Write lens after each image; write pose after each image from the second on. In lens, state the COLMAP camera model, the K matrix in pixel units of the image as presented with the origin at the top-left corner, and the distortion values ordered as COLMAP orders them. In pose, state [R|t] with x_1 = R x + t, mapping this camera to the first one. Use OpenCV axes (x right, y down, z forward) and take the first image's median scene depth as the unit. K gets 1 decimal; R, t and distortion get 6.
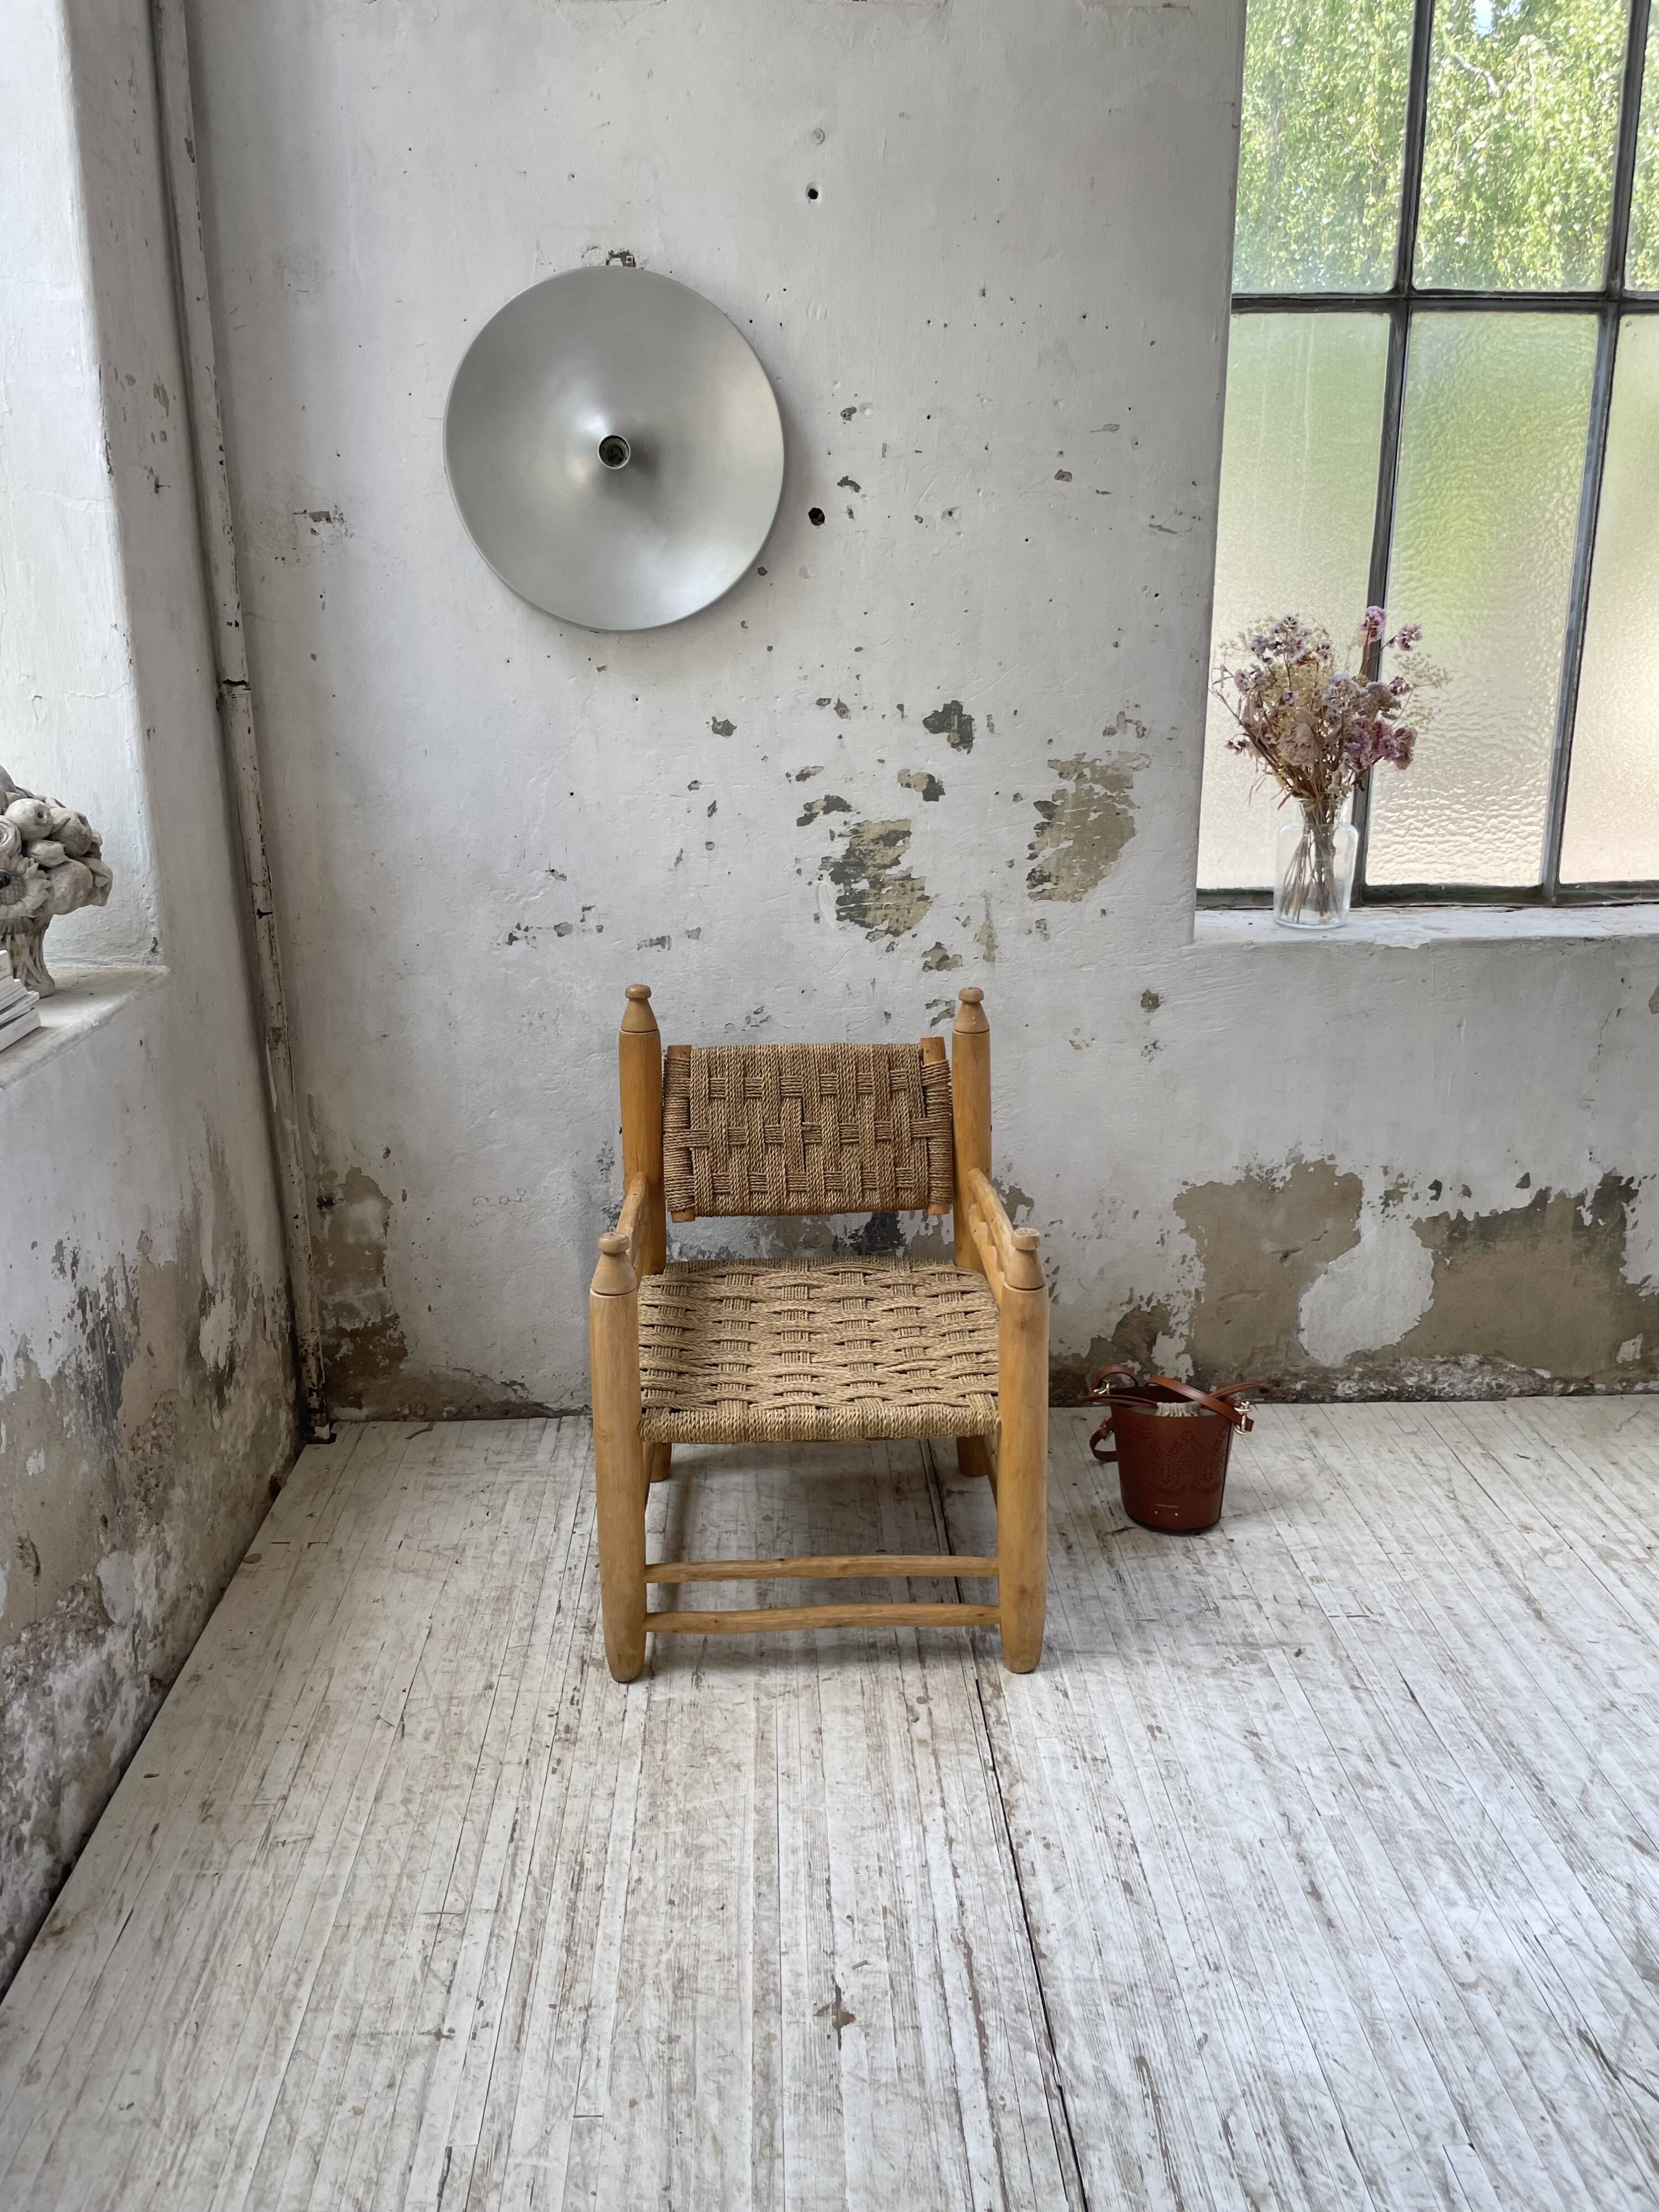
lens RADIAL K [[1683.0, 0, 838.3], [0, 1683.0, 1092.6], [0, 0, 1]] dist [0.081853, -0.117035]
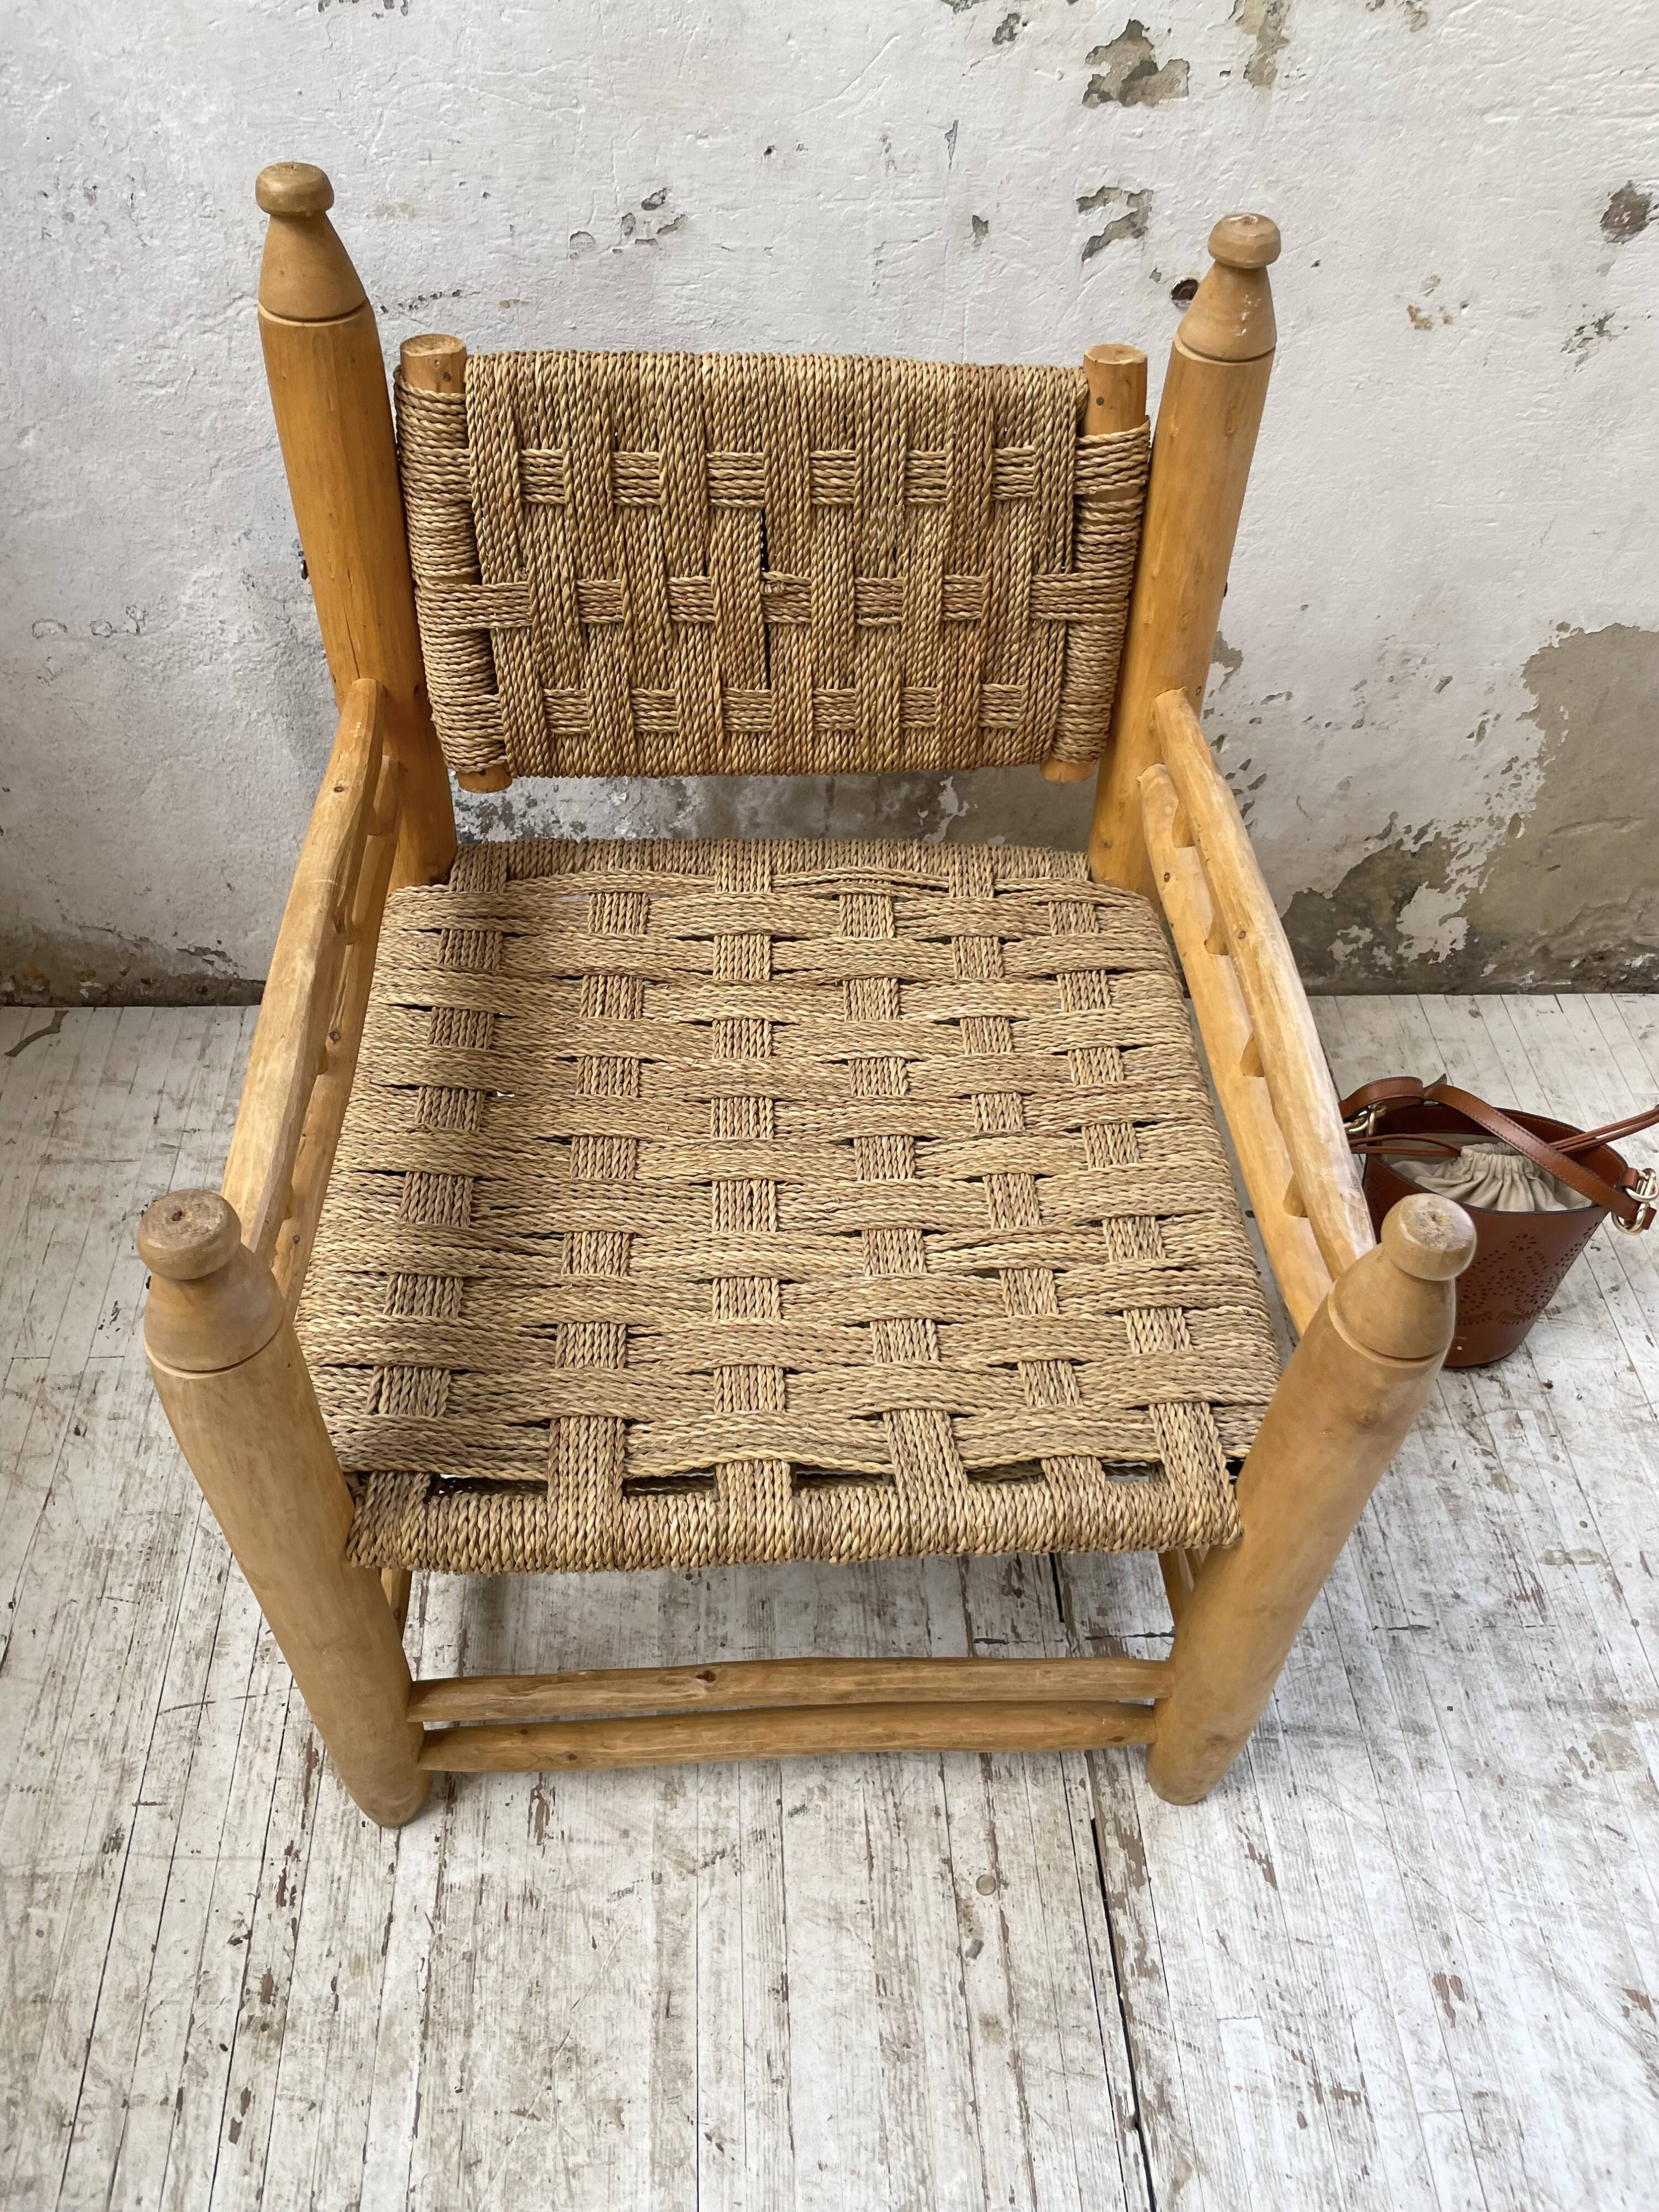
lens RADIAL K [[1683.0, 0, 848.2], [0, 1683.0, 1081.1], [0, 0, 1]] dist [0.081853, -0.117035]
pose [[0.998644, 0.021956, 0.047206, -0.017861], [-0.043611, 0.848033, 0.528147, -0.092699], [-0.028437, -0.529489, 0.847840, 0.592260]]
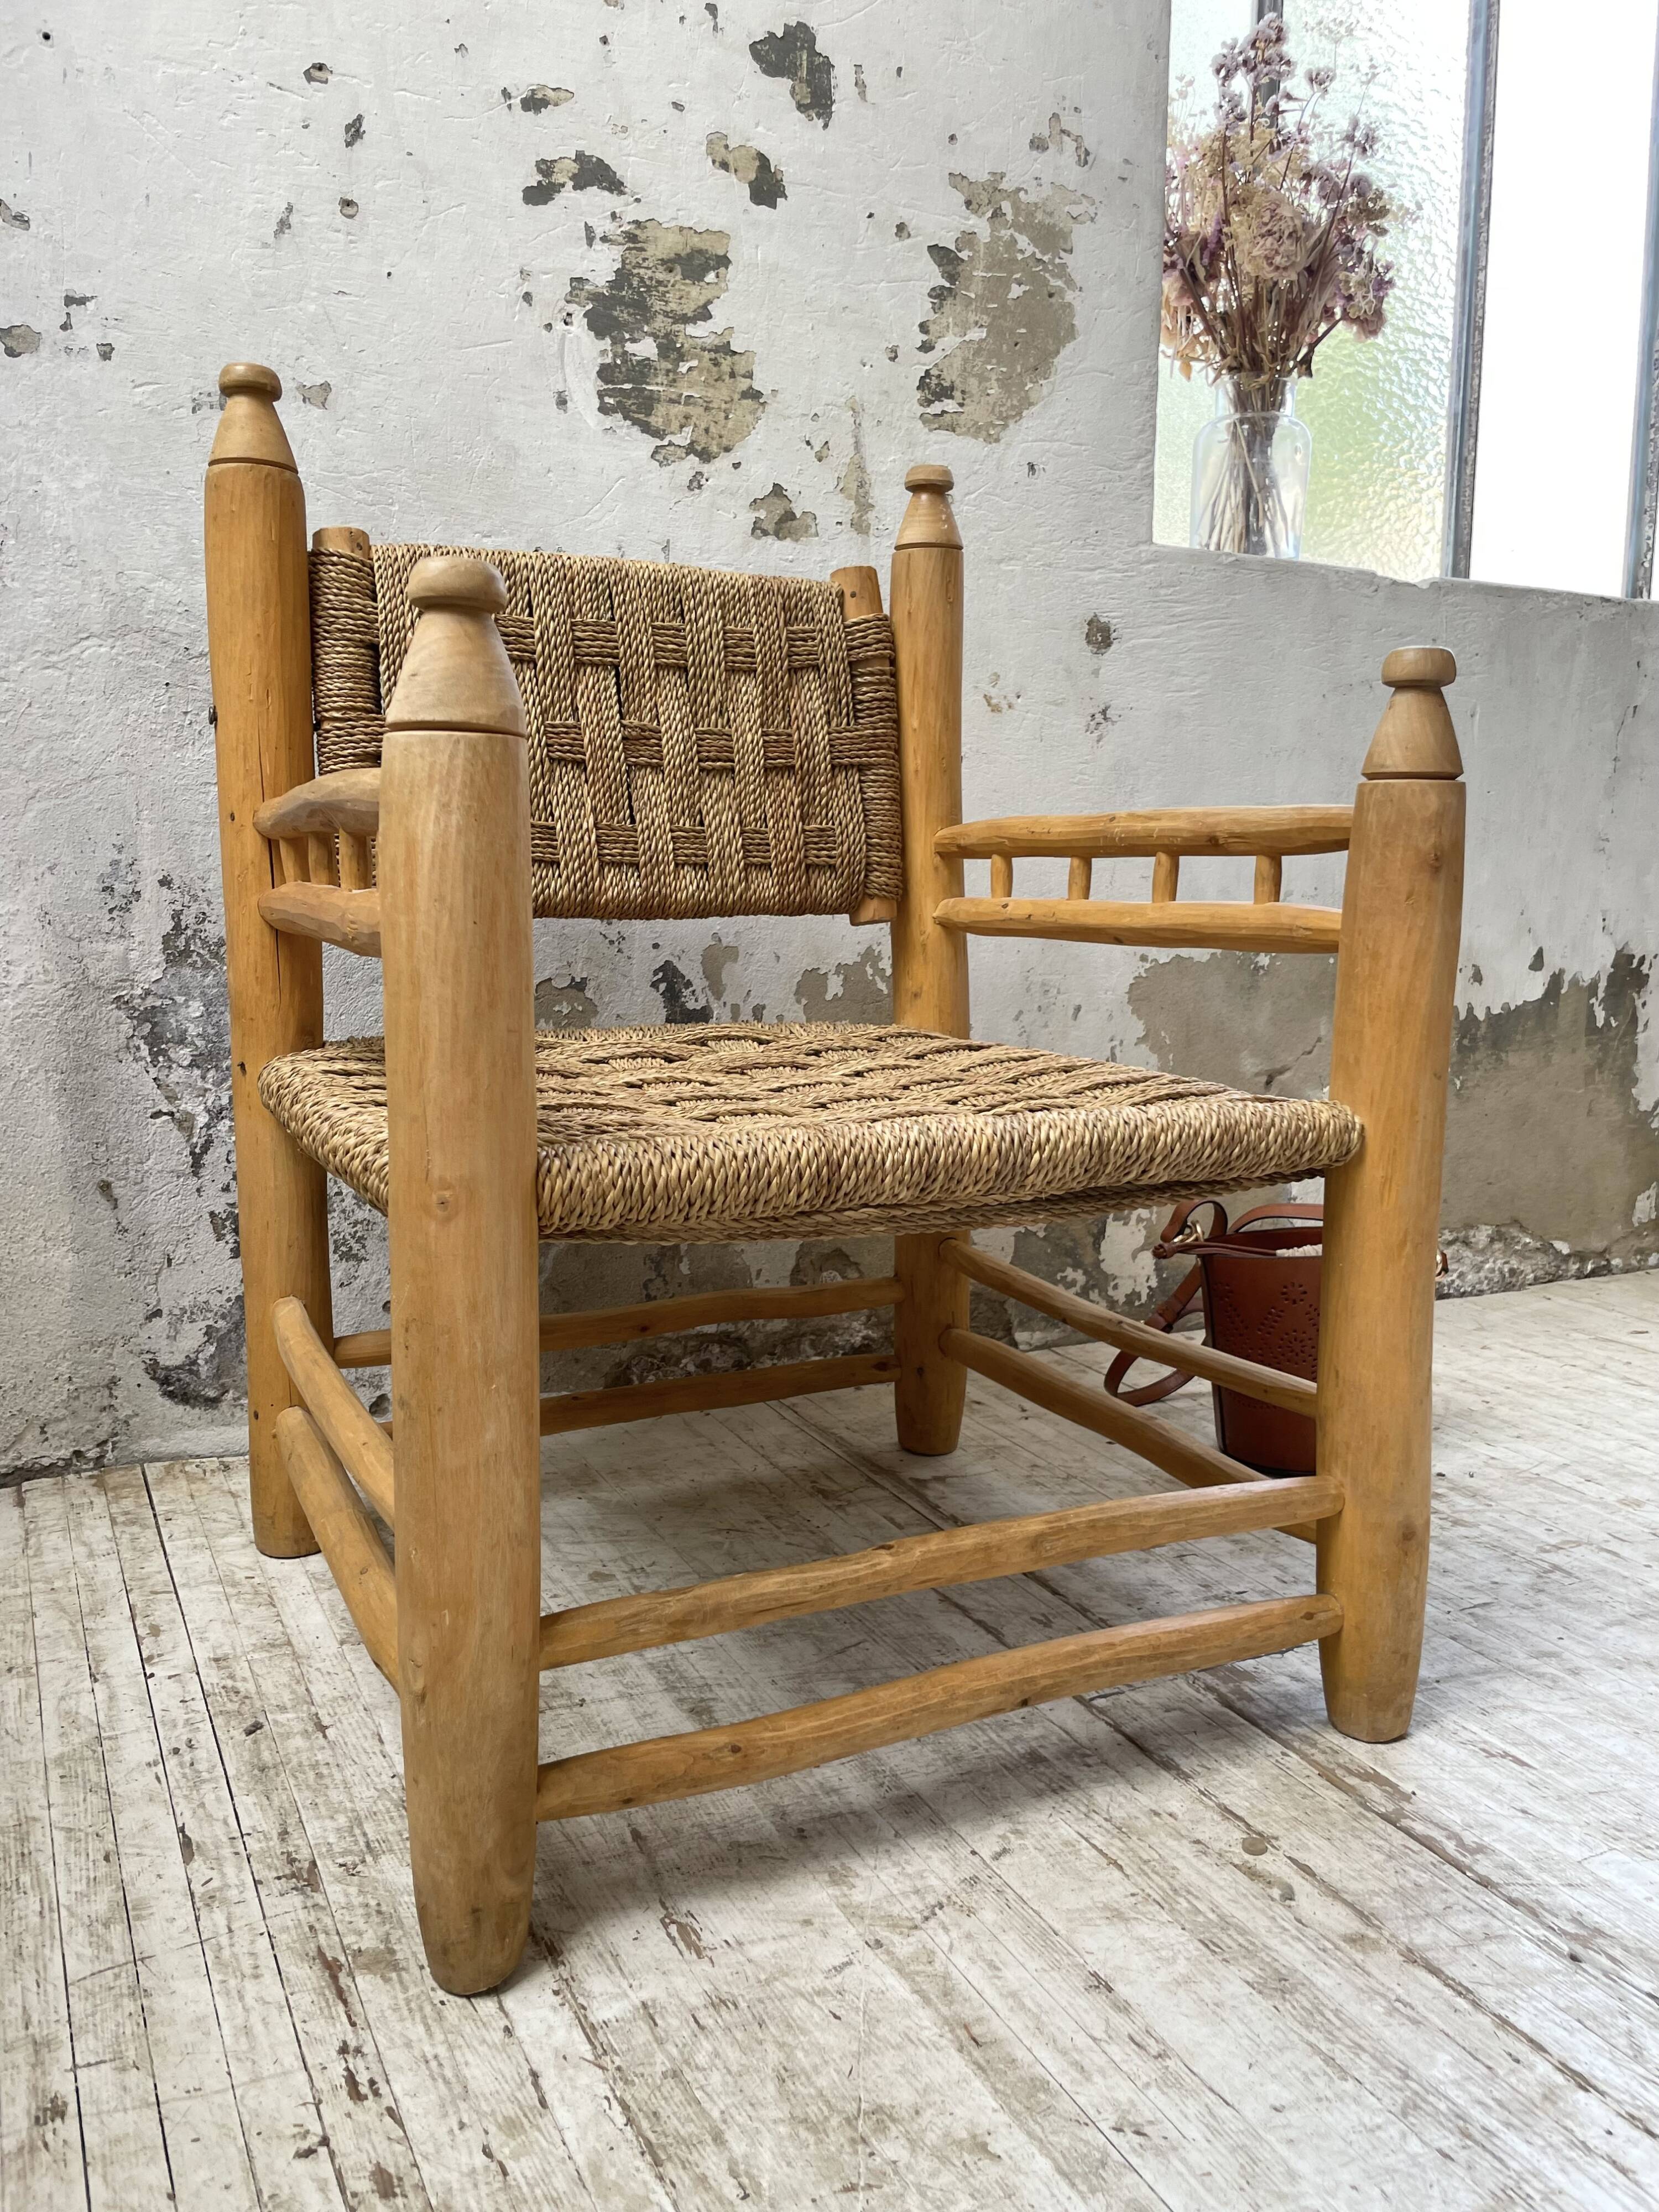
lens RADIAL K [[1683.0, 0, 849.4], [0, 1683.0, 1122.6], [0, 0, 1]] dist [0.081853, -0.117035]
pose [[0.910661, -0.042129, 0.411001, -0.165035], [0.095368, 0.989357, -0.109897, 0.190609], [-0.401997, 0.139275, 0.904987, 0.553360]]
